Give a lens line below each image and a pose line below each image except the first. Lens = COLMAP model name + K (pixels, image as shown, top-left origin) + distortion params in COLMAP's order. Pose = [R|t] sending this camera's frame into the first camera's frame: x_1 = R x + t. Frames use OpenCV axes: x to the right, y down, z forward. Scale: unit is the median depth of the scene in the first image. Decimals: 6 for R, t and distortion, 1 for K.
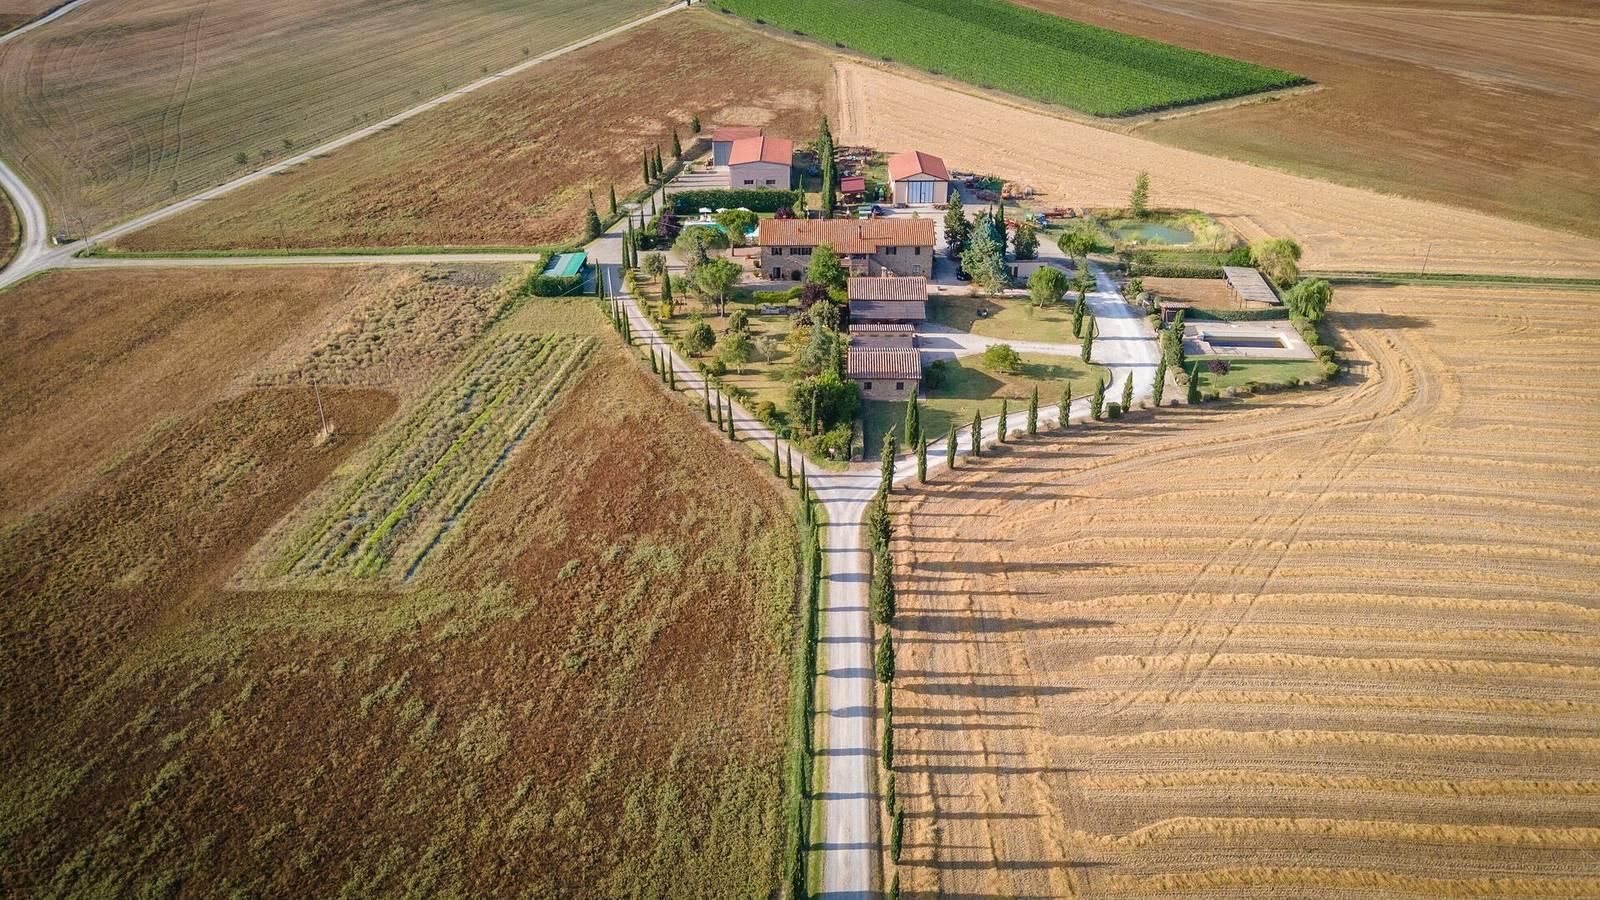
lens RADIAL K [[1241.6, 0, 800.0], [0, 1241.6, 450.0], [0, 0, 1]] dist [-0.011418, 0.129903]
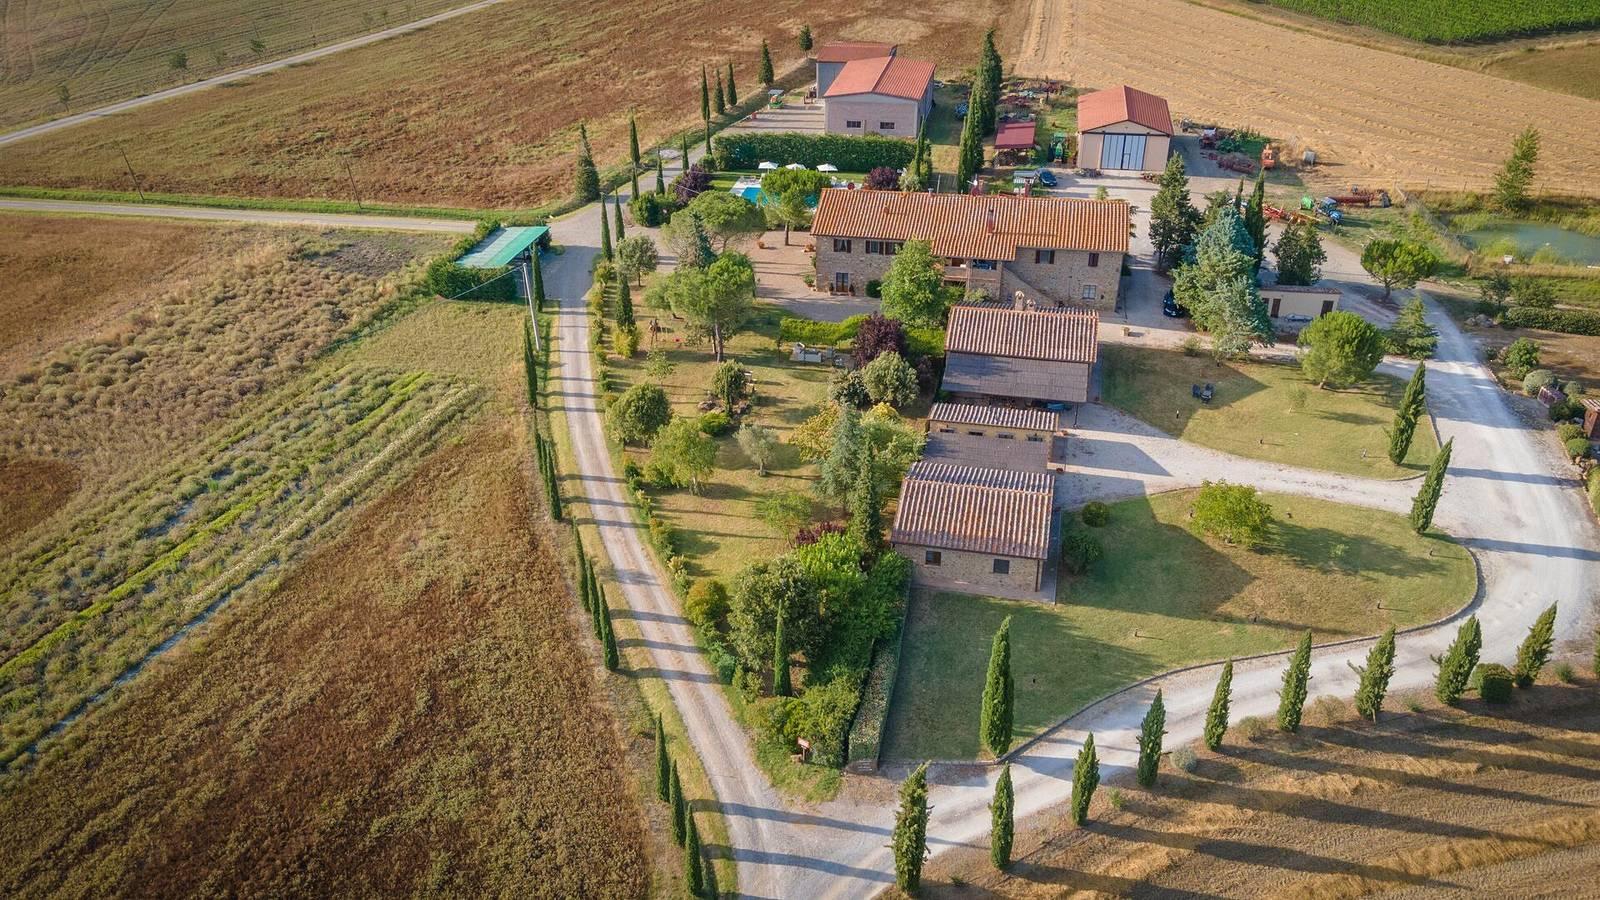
lens RADIAL K [[1241.6, 0, 800.0], [0, 1241.6, 450.0], [0, 0, 1]] dist [-0.011418, 0.129903]
pose [[0.982035, 0.086279, -0.167821, 0.064529], [-0.079375, 0.995716, 0.047434, -0.089405], [0.171195, -0.033261, 0.984676, 0.418322]]
